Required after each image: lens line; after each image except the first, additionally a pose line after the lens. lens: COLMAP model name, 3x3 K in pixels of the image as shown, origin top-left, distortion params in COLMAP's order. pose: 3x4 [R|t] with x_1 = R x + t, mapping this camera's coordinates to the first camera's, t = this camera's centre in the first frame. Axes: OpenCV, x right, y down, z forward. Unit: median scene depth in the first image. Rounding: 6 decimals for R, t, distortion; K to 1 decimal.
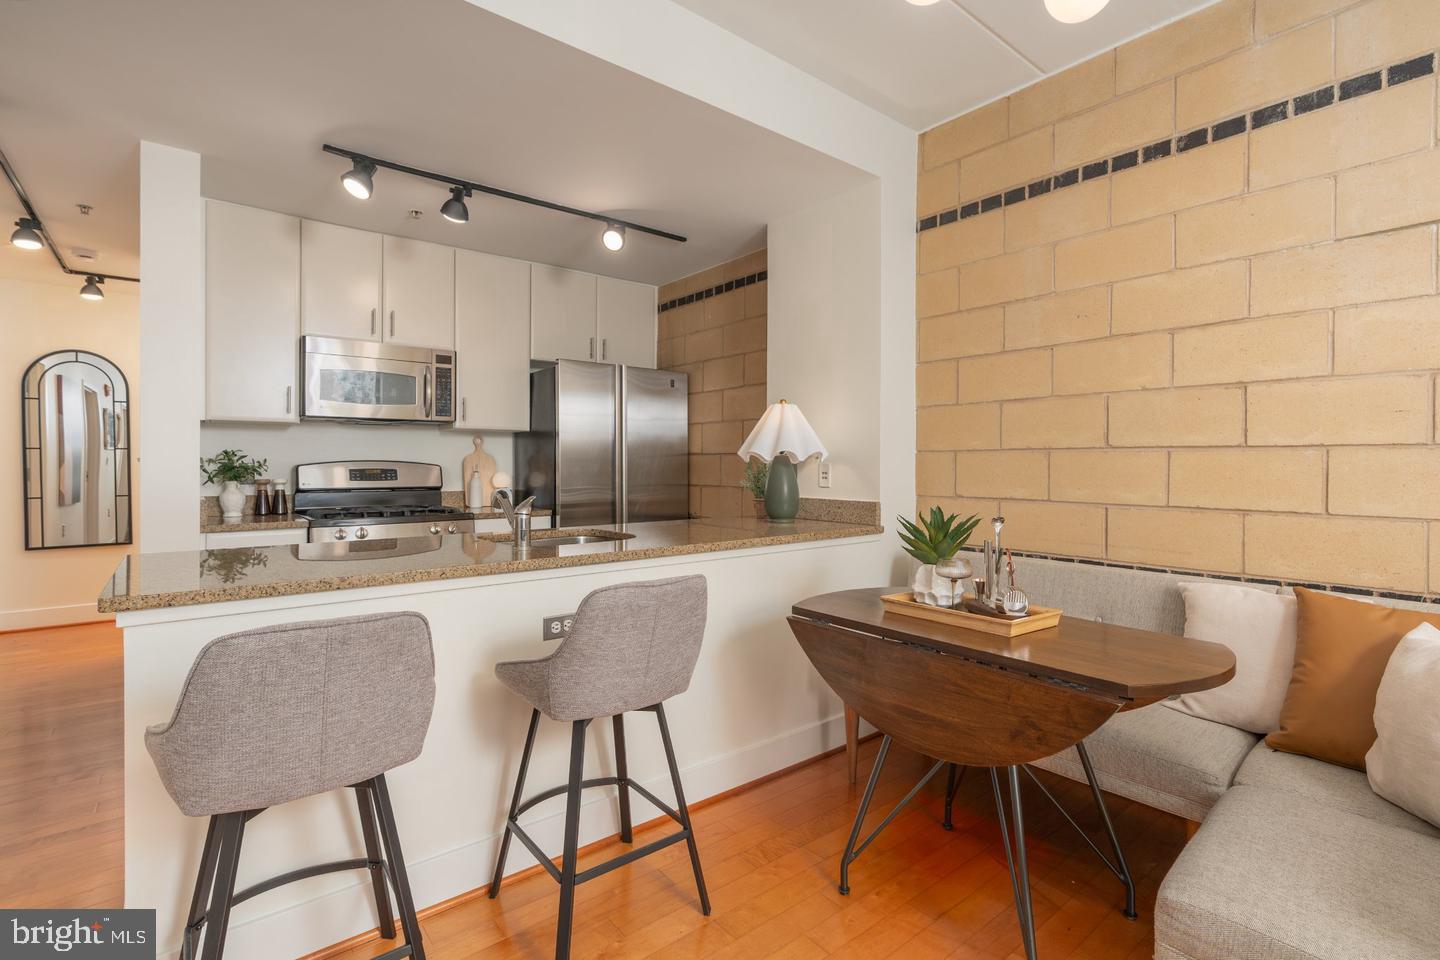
lens RADIAL K [[674.2, 0, 725.7], [0, 674.2, 463.4], [0, 0, 1]] dist [0.015297, -0.000101]
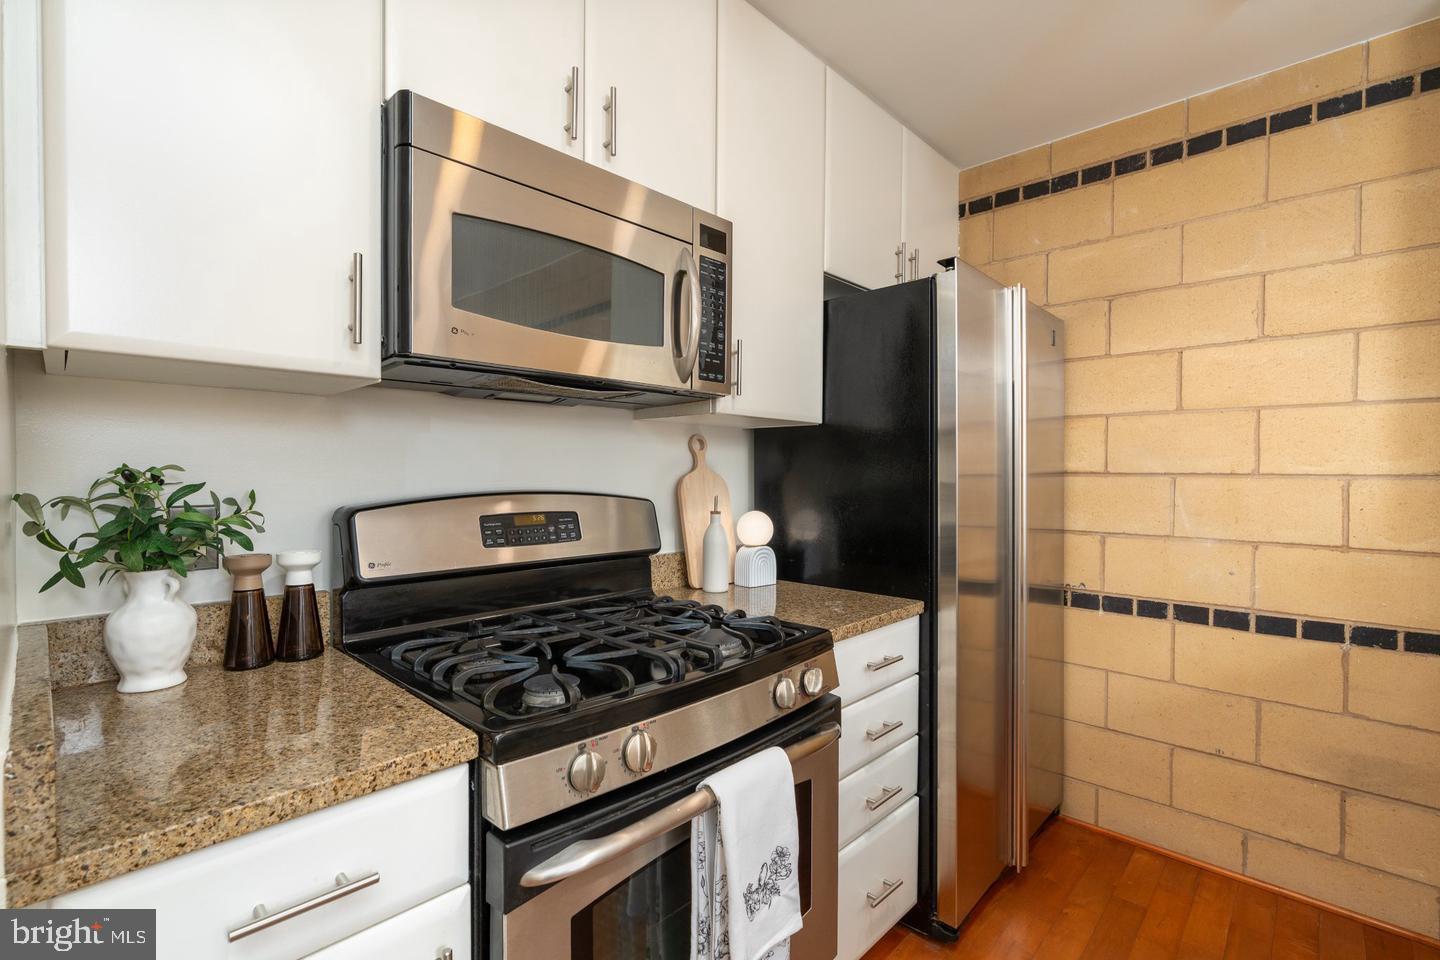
lens RADIAL K [[658.5, 0, 722.1], [0, 658.5, 484.7], [0, 0, 1]] dist [0.000969, 0.000267]
pose [[0.992604, 0.002232, 0.121376, -0.486550], [-0.004490, 0.999822, 0.018332, -0.016832], [-0.121313, -0.018742, 0.992437, 0.648669]]
